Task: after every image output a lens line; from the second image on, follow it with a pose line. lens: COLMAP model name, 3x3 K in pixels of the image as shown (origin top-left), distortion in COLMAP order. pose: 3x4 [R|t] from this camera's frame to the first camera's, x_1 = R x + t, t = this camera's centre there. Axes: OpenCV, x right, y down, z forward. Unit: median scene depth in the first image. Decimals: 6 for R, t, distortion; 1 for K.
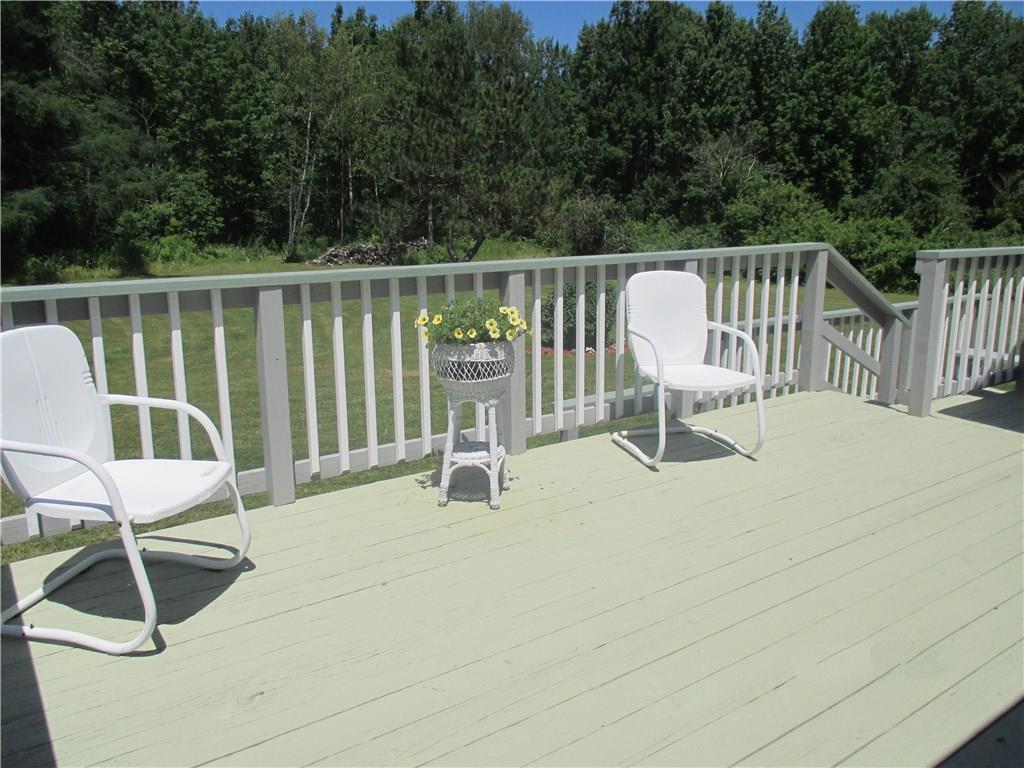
lens RADIAL K [[851.2, 0, 512.0], [0, 851.2, 384.0], [0, 0, 1]] dist [-0.037508, 0.009527]
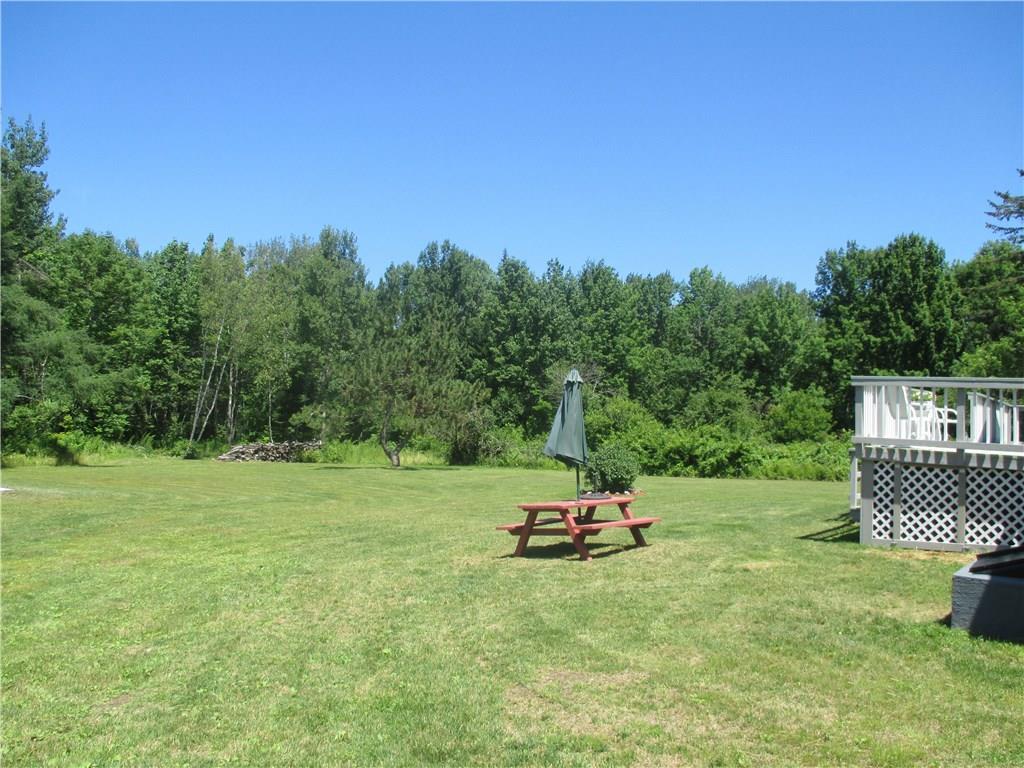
lens RADIAL K [[851.2, 0, 512.0], [0, 851.2, 384.0], [0, 0, 1]] dist [-0.037508, 0.009527]
pose [[0.952616, 0.038584, 0.301717, -0.140180], [0.040504, 0.966998, -0.251544, 0.035797], [-0.301465, 0.251846, 0.919615, -0.093711]]
